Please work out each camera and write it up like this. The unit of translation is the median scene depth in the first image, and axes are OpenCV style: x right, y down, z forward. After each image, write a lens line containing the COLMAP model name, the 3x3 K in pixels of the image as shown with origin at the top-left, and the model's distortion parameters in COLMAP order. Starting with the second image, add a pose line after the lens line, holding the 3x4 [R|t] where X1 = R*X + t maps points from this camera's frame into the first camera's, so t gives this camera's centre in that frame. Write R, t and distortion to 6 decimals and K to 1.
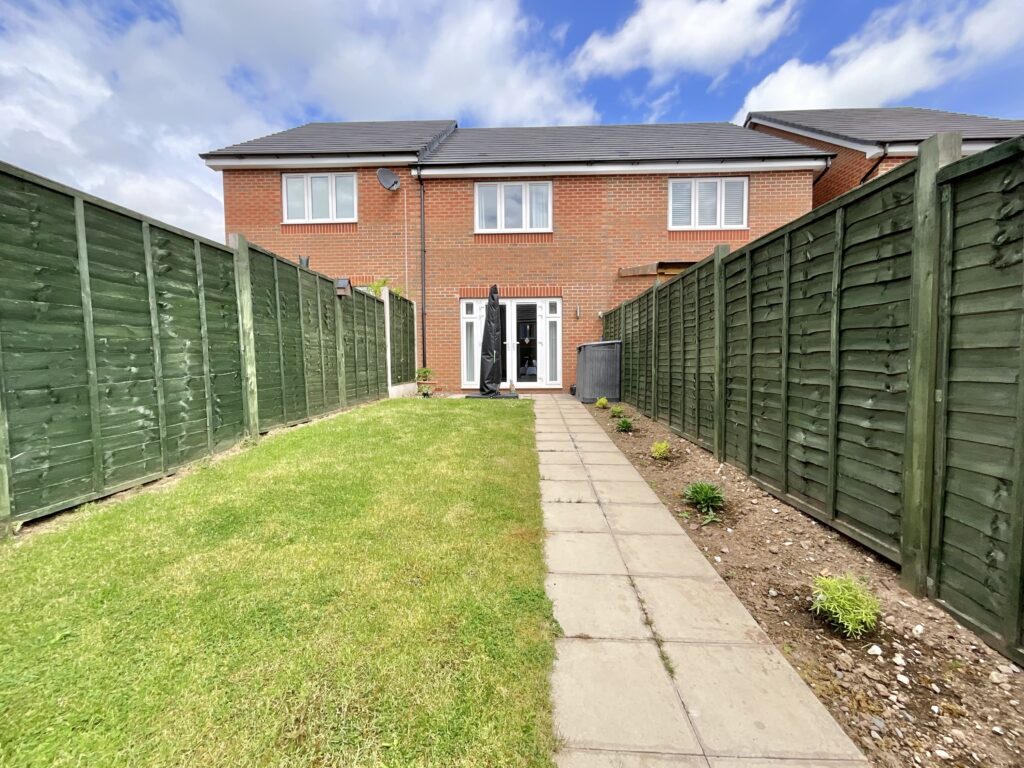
lens RADIAL K [[418.2, 0, 512.0], [0, 418.2, 384.0], [0, 0, 1]] dist [-0.000875, 0.000235]
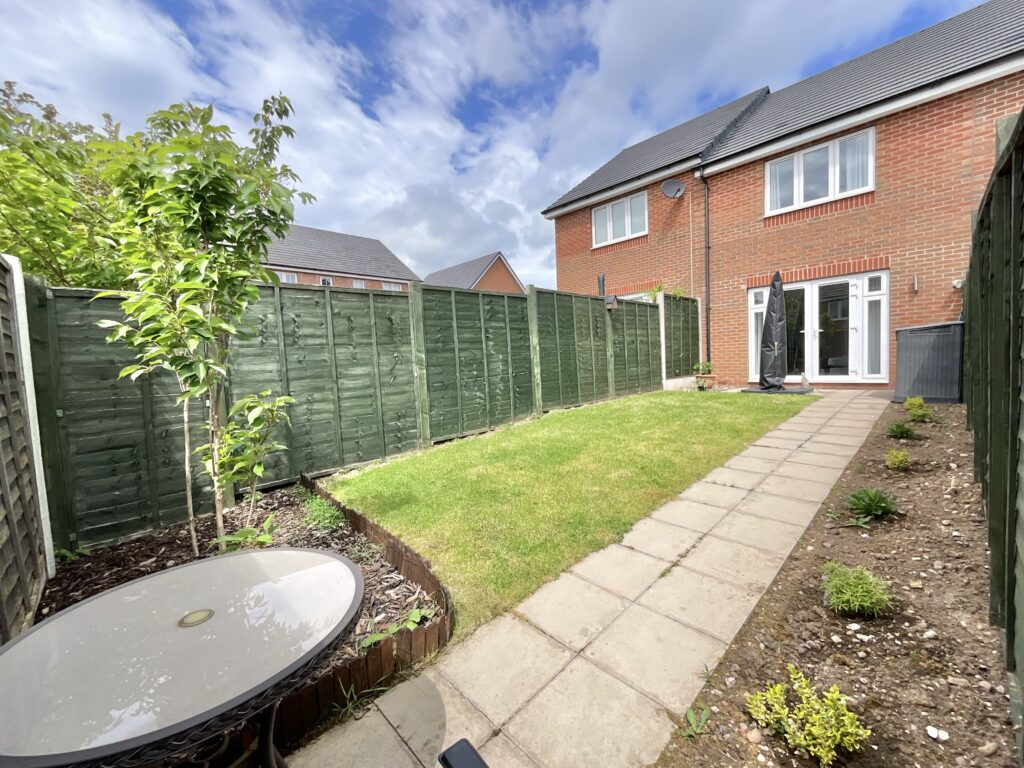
lens RADIAL K [[418.2, 0, 512.0], [0, 418.2, 384.0], [0, 0, 1]] dist [-0.000875, 0.000235]
pose [[0.714748, 0.015478, -0.699211, 0.314492], [0.001485, 0.999719, 0.023648, -0.015935], [0.699380, -0.017941, 0.714524, -0.141793]]
